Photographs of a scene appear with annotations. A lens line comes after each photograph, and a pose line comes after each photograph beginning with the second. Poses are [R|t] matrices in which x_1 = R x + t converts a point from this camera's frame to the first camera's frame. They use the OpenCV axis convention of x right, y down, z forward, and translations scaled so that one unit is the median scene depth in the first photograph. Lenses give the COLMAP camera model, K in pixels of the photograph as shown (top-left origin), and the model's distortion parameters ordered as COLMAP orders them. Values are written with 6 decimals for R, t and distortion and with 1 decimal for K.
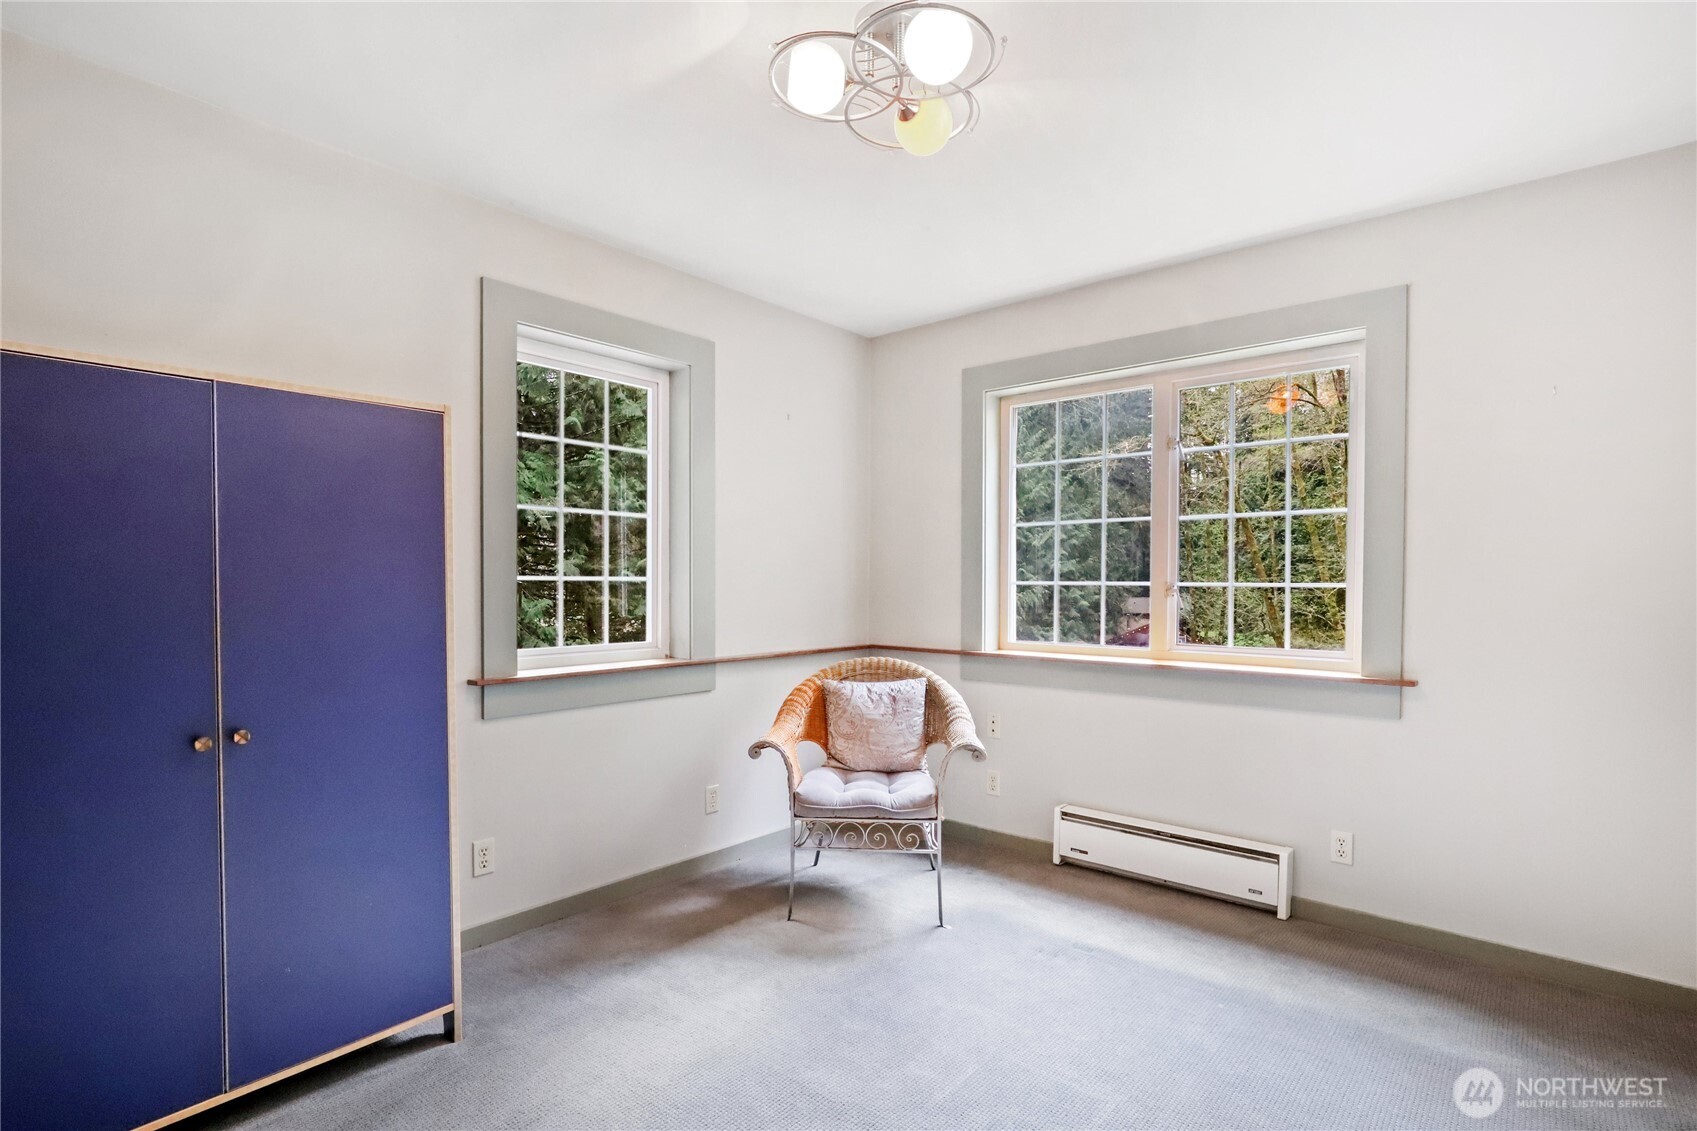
lens RADIAL K [[823.7, 0, 853.9], [0, 823.7, 572.1], [0, 0, 1]] dist [0.000175, 0.000023]
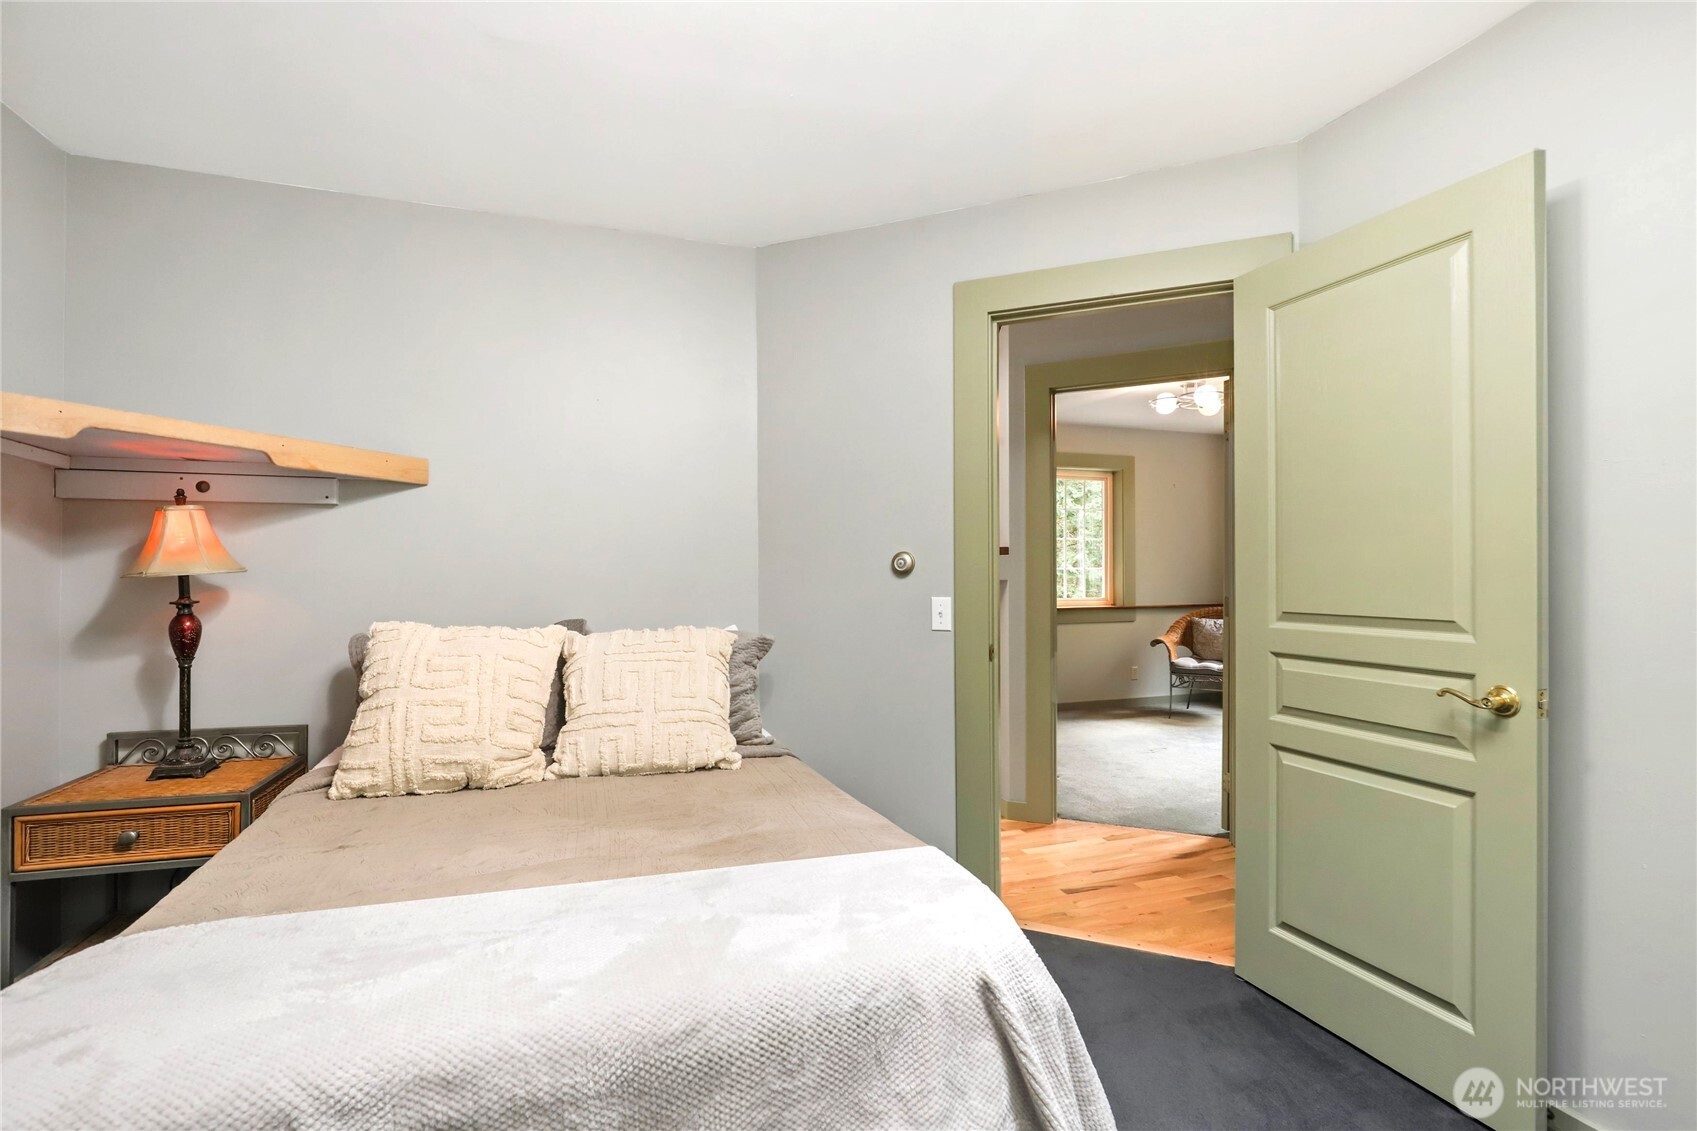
lens RADIAL K [[782.0, 0, 850.5], [0, 782.0, 560.2], [0, 0, 1]] dist [-0.001440, -0.000195]
pose [[0.866228, -0.003989, -0.499632, 0.237754], [0.004093, 0.999991, -0.000888, -0.015199], [0.499632, -0.001276, 0.866237, -1.308384]]
